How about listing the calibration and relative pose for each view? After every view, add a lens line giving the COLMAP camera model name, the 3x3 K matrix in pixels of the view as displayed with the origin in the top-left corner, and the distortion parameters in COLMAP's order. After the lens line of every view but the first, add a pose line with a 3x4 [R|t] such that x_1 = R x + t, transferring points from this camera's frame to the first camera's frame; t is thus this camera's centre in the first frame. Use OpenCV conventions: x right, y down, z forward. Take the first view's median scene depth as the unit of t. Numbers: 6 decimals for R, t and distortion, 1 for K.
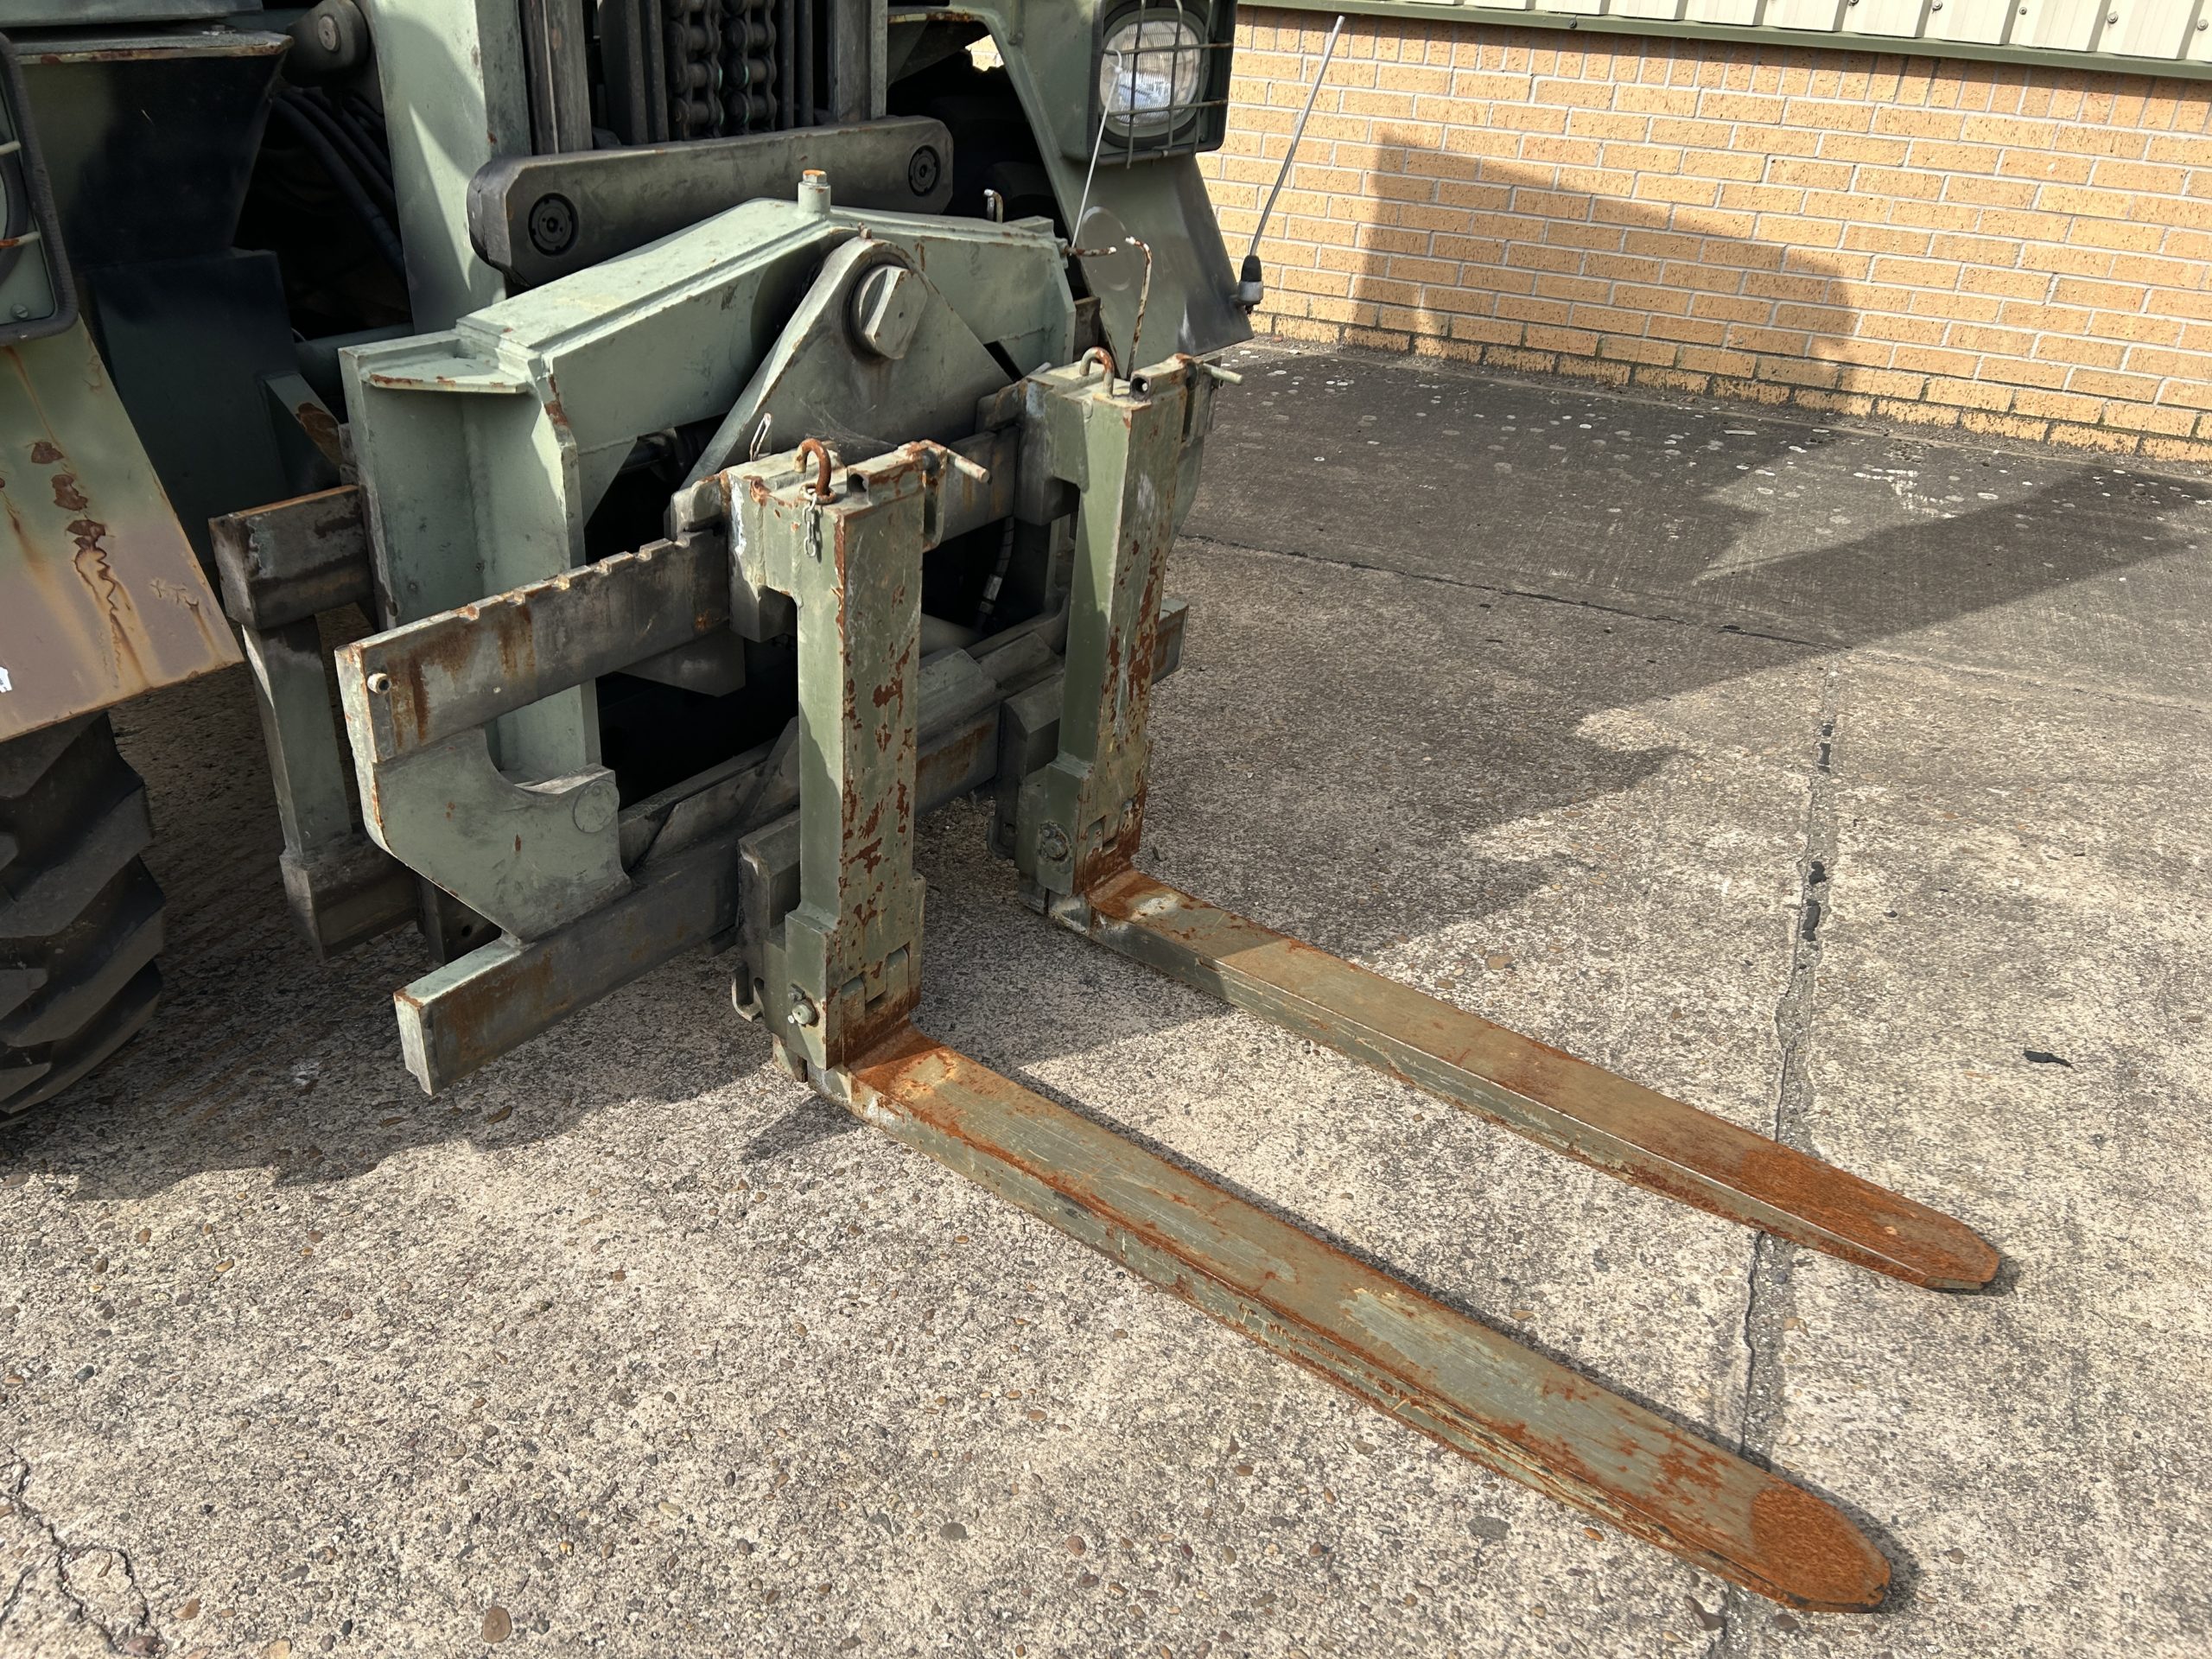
lens RADIAL K [[1667.3, 0, 1106.0], [0, 1667.3, 829.5], [0, 0, 1]] dist [0.056103, -0.057902]
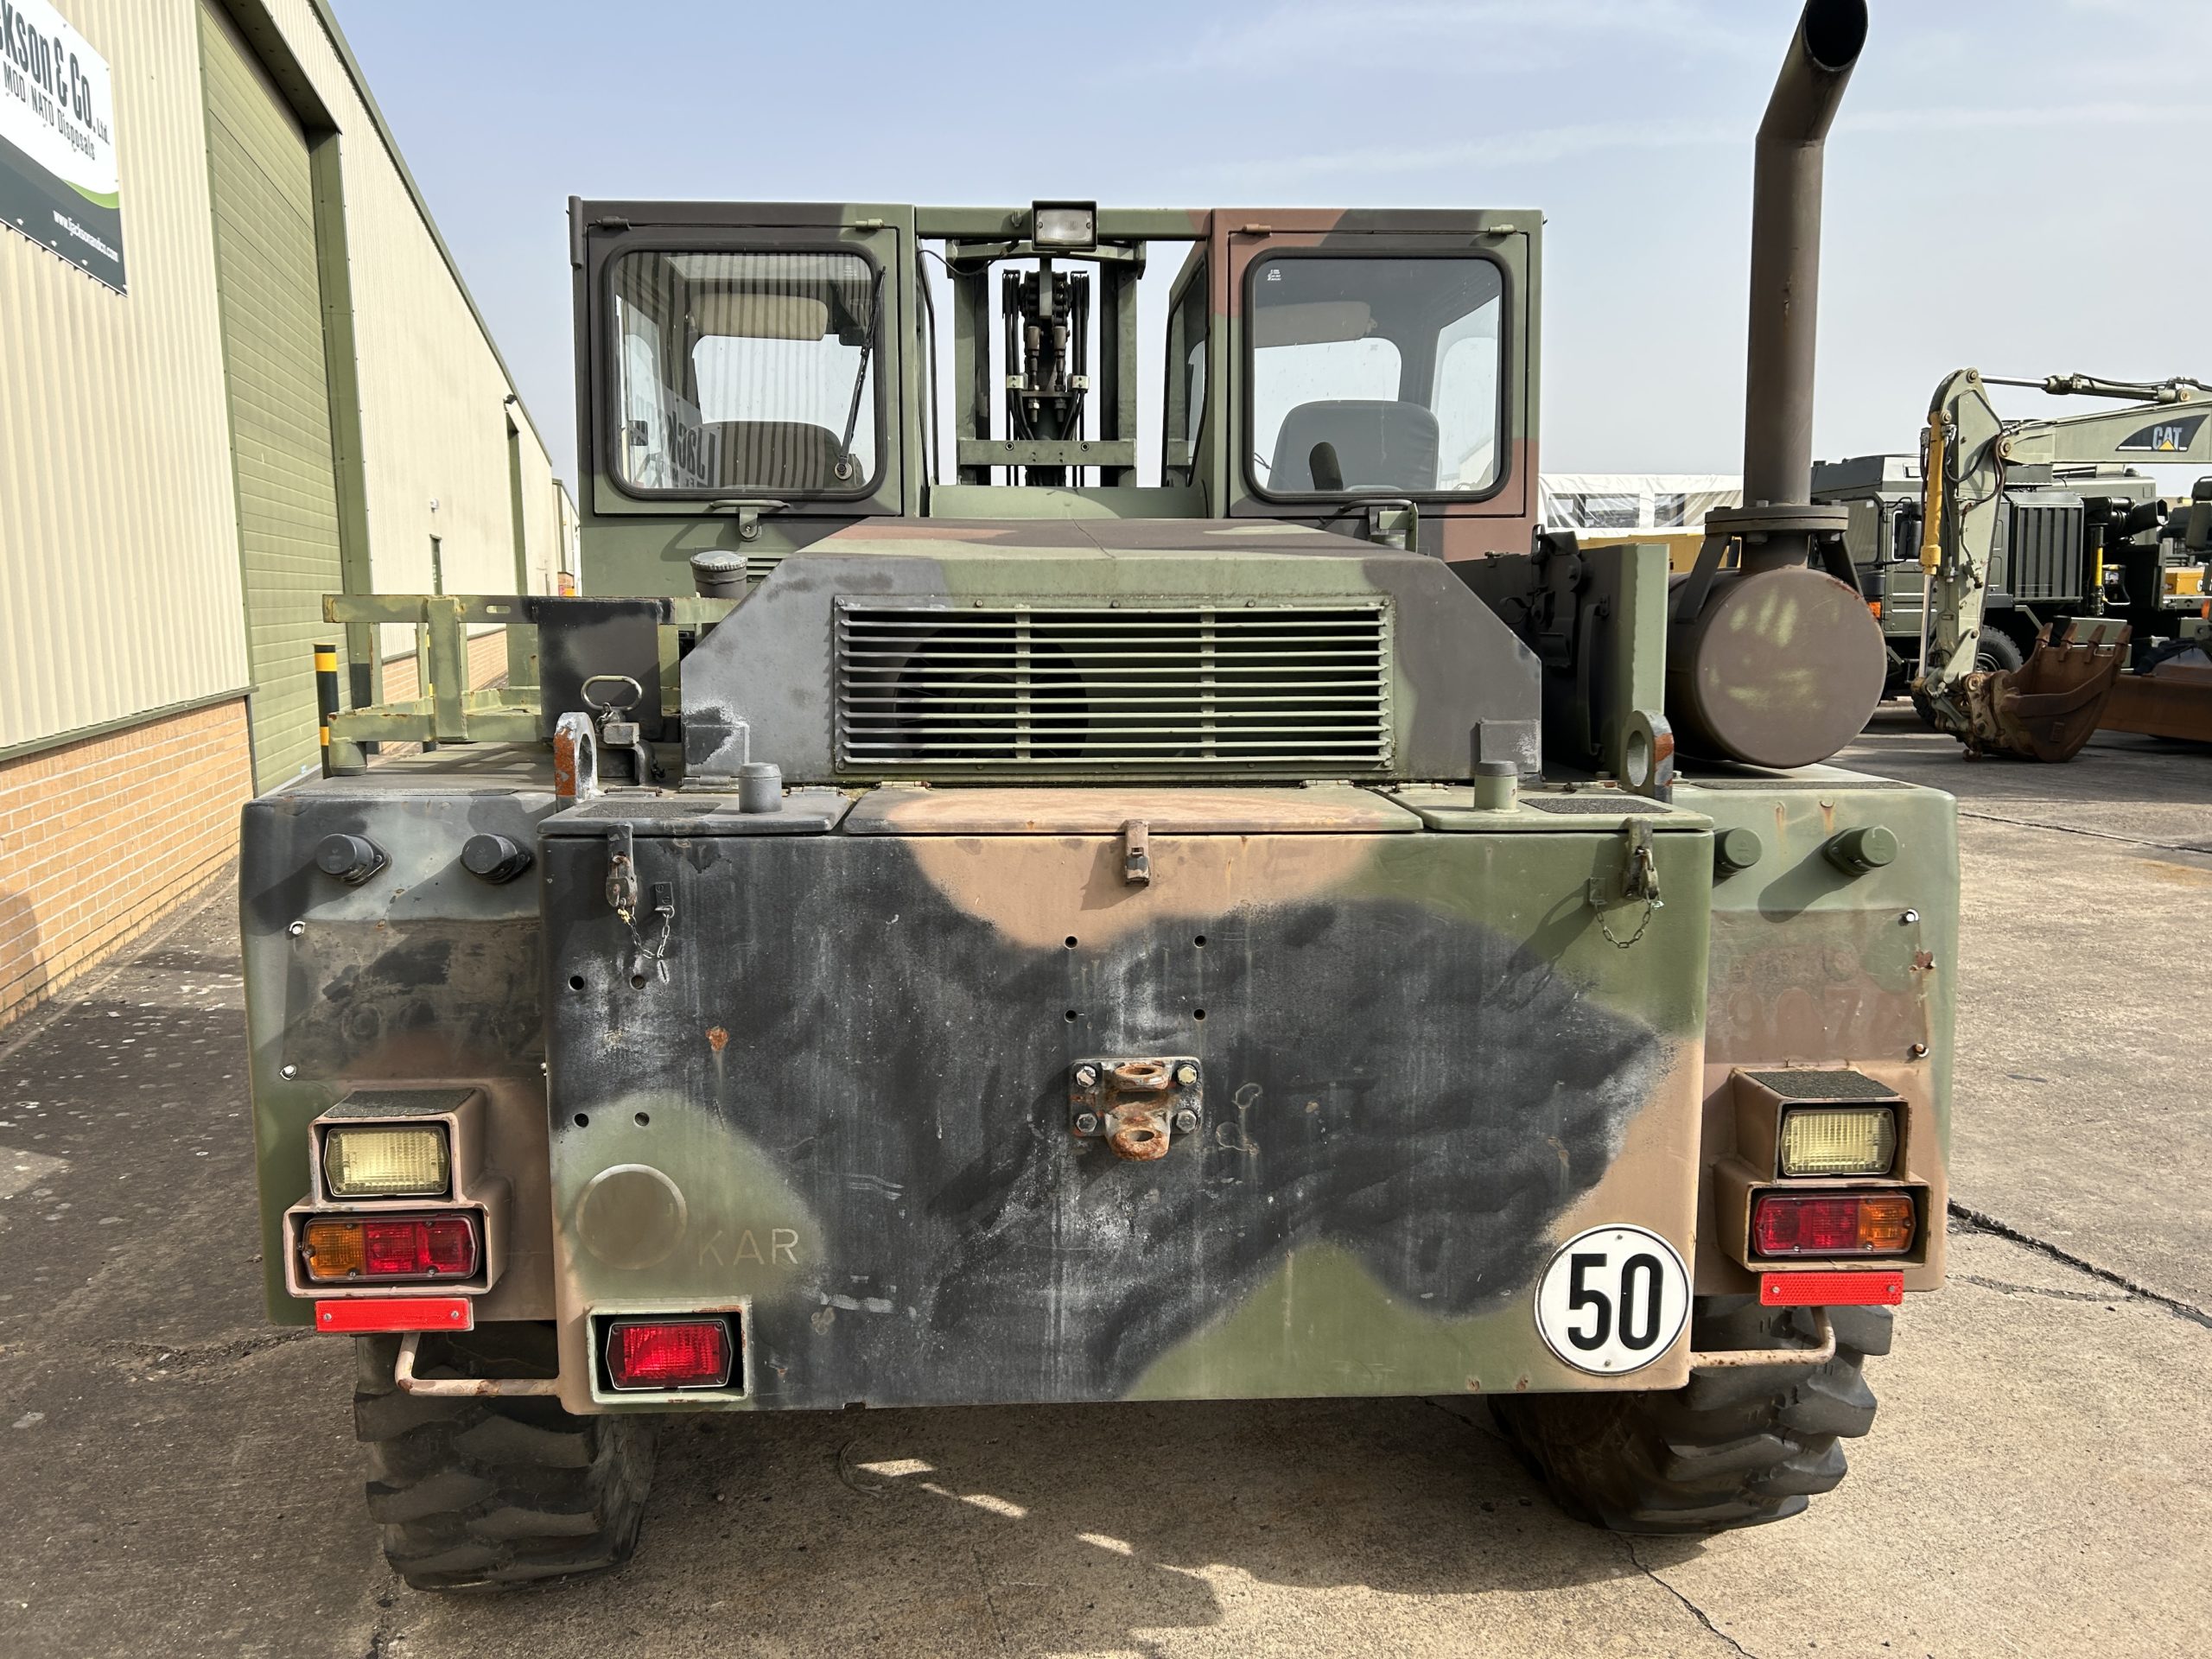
lens RADIAL K [[1684.5, 0, 1074.0], [0, 1684.5, 838.5], [0, 0, 1]] dist [0.051757, -0.066855]
pose [[-0.612704, -0.158492, 0.774257, -1.998718], [0.367041, 0.810555, 0.456378, -1.250364], [-0.699911, 0.563809, -0.438457, 1.815328]]
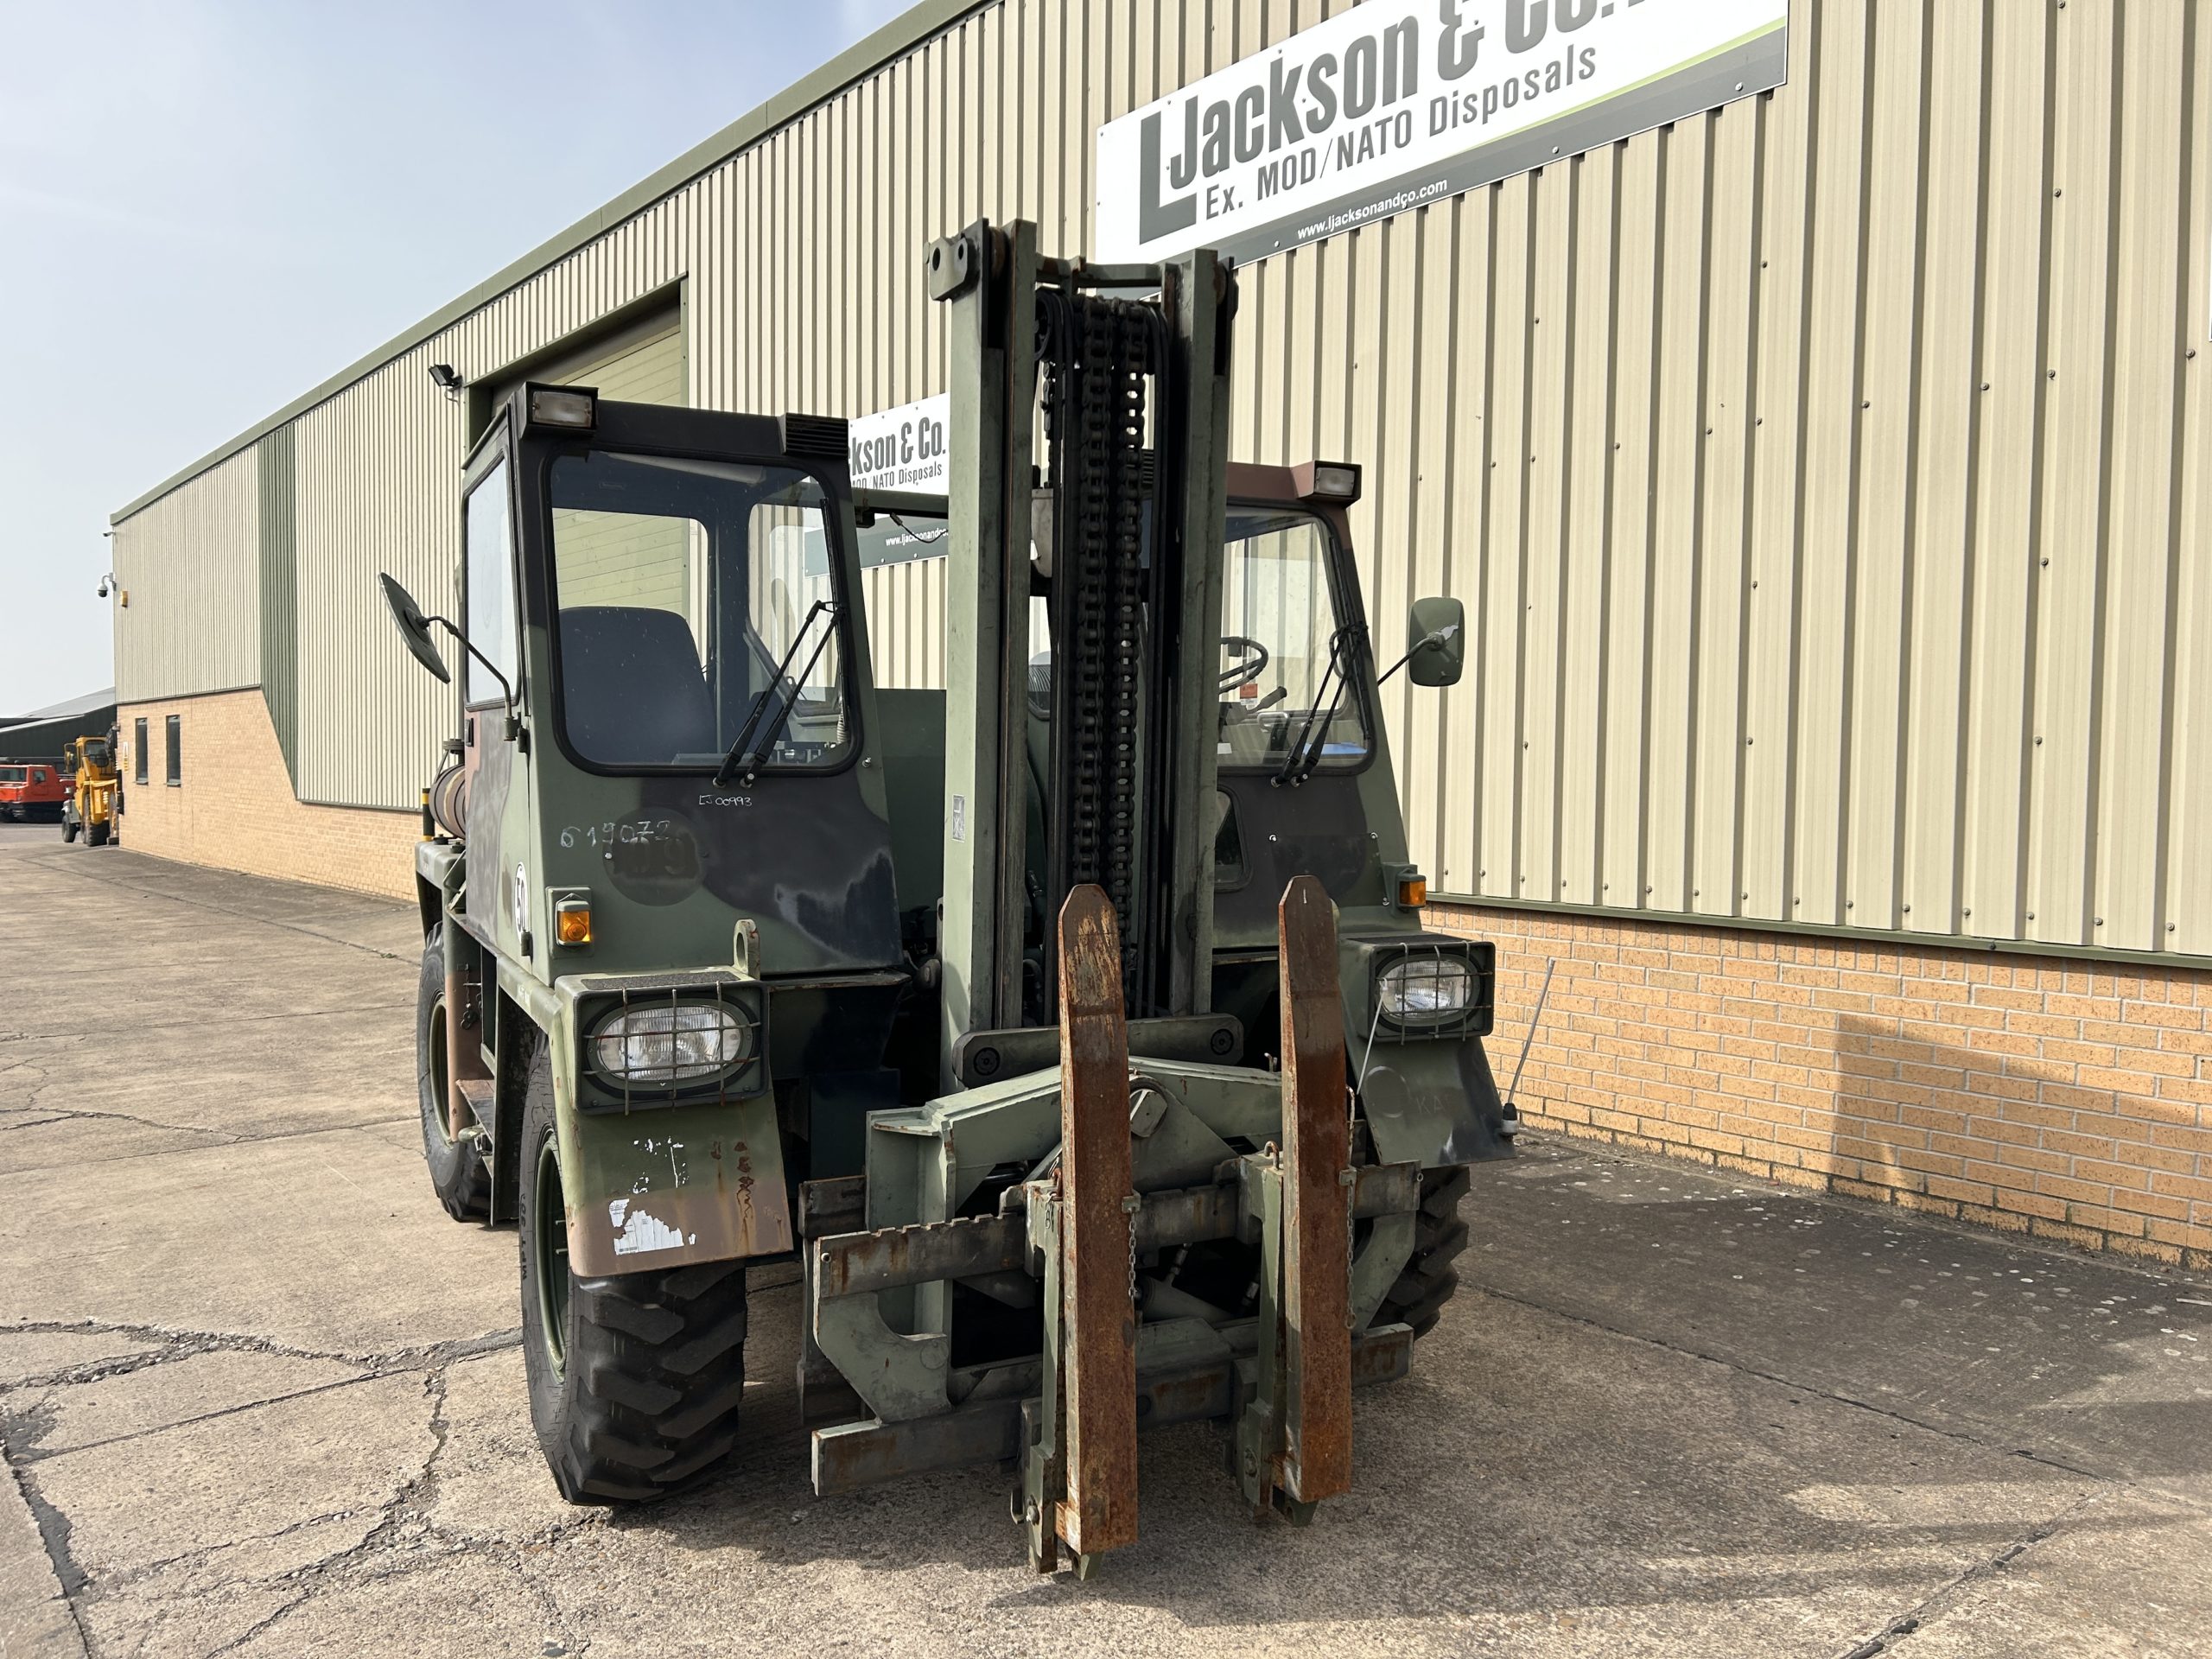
lens RADIAL K [[1659.8, 0, 1101.6], [0, 1659.8, 840.3], [0, 0, 1]] dist [0.045271, -0.042255]
pose [[0.880020, -0.021137, -0.474465, 0.519569], [-0.201596, 0.887921, -0.413468, 0.143612], [0.430027, 0.459511, 0.777127, -0.435034]]
